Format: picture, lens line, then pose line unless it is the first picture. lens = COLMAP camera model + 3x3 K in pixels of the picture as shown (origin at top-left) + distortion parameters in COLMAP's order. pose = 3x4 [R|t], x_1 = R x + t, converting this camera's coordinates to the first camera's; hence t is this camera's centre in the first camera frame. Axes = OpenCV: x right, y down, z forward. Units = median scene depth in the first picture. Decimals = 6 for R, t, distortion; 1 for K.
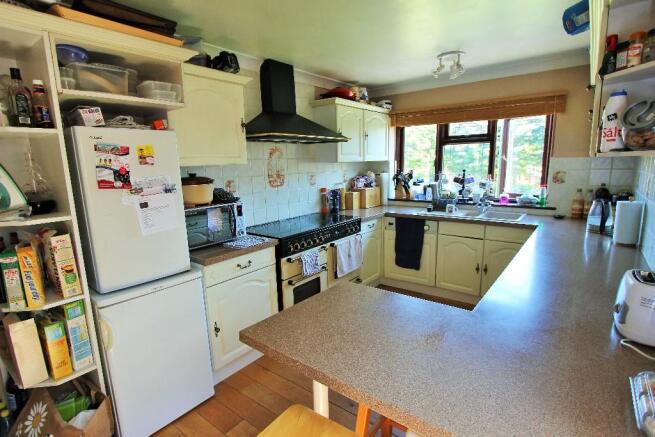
lens RADIAL K [[331.5, 0, 326.9], [0, 331.5, 221.7], [0, 0, 1]] dist [-0.016612, 0.000952]
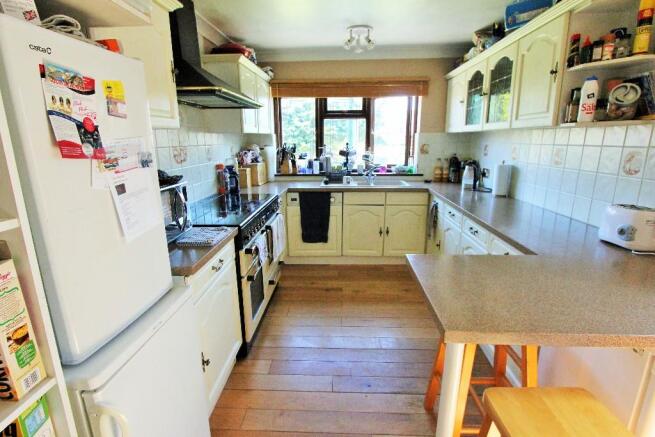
lens RADIAL K [[331.5, 0, 326.8], [0, 331.5, 217.9], [0, 0, 1]] dist [-0.016612, 0.000952]
pose [[0.819214, -0.117746, 0.561270, -0.321060], [0.090163, 0.992968, 0.076710, -0.007027], [-0.566356, -0.012236, 0.824070, 0.184558]]
